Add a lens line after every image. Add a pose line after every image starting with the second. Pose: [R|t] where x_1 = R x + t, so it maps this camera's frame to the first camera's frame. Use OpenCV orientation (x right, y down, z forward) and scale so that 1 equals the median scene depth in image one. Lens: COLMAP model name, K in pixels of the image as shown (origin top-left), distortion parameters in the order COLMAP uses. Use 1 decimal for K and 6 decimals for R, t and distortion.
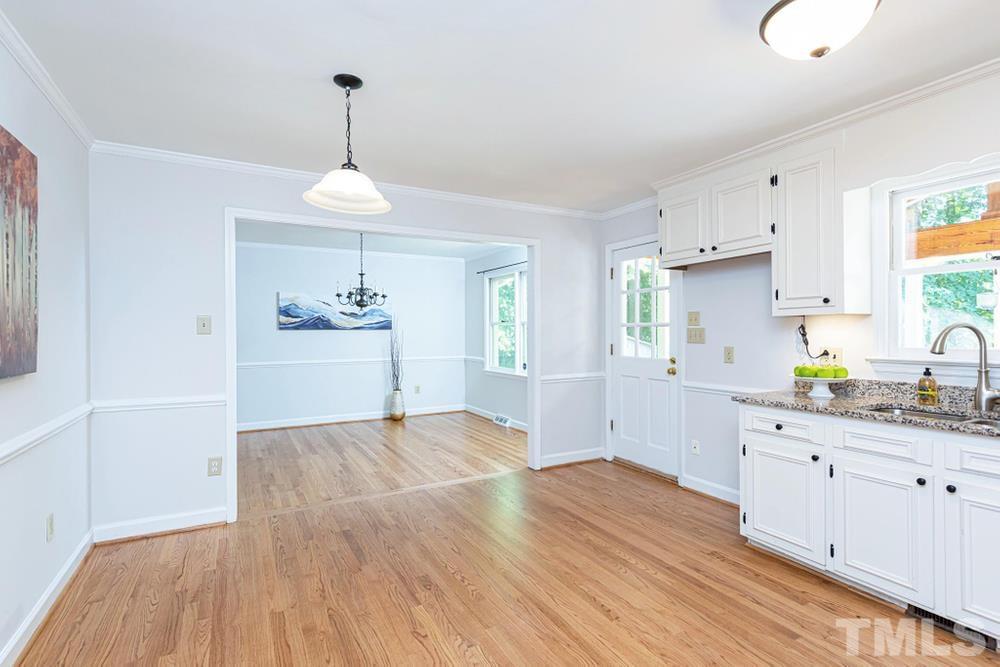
lens RADIAL K [[481.3, 0, 500.0], [0, 481.3, 333.5], [0, 0, 1]] dist [0.015146, 0.000069]
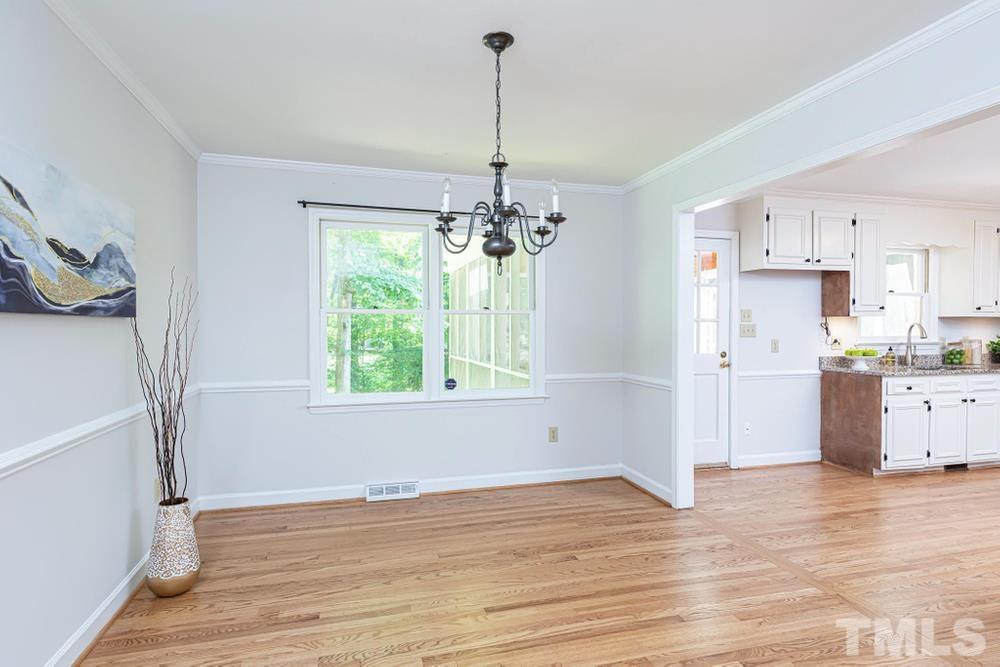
lens RADIAL K [[532.8, 0, 505.4], [0, 532.8, 332.1], [0, 0, 1]] dist [0.014369, -0.001930]
pose [[0.226496, -0.005647, 0.973996, -0.676865], [0.003214, 0.999982, 0.005050, -0.000119], [-0.974007, 0.001986, 0.226511, 0.907254]]
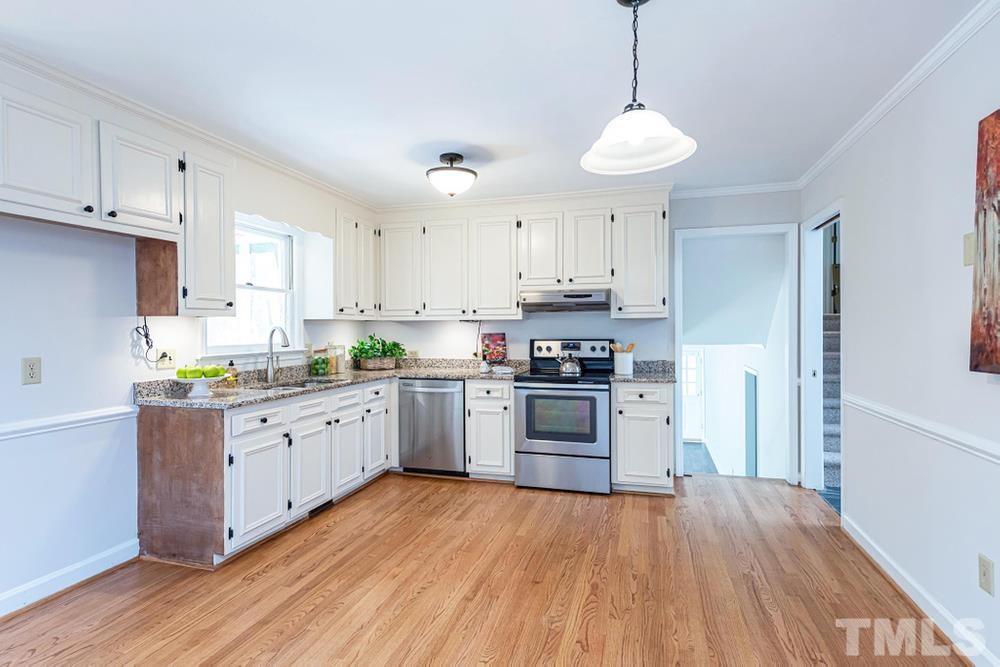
lens RADIAL K [[515.4, 0, 500.0], [0, 515.4, 333.5], [0, 0, 1]] dist [0.018813, 0.000080]
pose [[-0.706072, 0.000826, 0.708139, -0.296290], [0.011237, 0.999886, 0.010038, -0.003247], [-0.708051, 0.015045, -0.706001, 0.696676]]
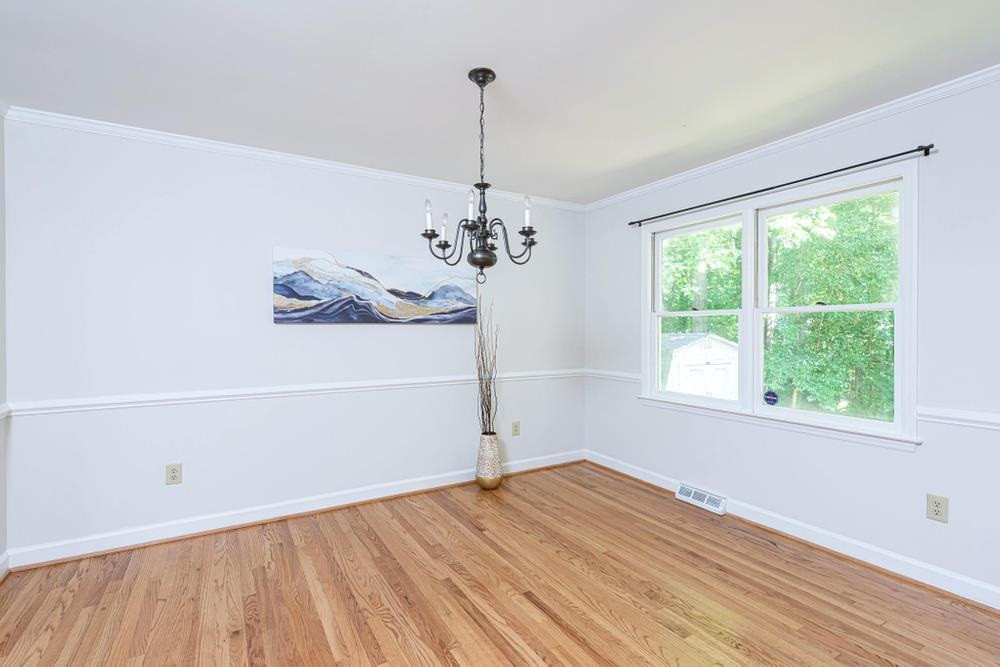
lens RADIAL K [[471.1, 0, 498.2], [0, 471.1, 331.5], [0, 0, 1]] dist [0.011752, -0.000435]
pose [[0.999529, 0.003027, 0.030549, -0.286086], [-0.003067, 0.999995, 0.001259, -0.000361], [-0.030545, -0.001352, 0.999532, 0.601664]]
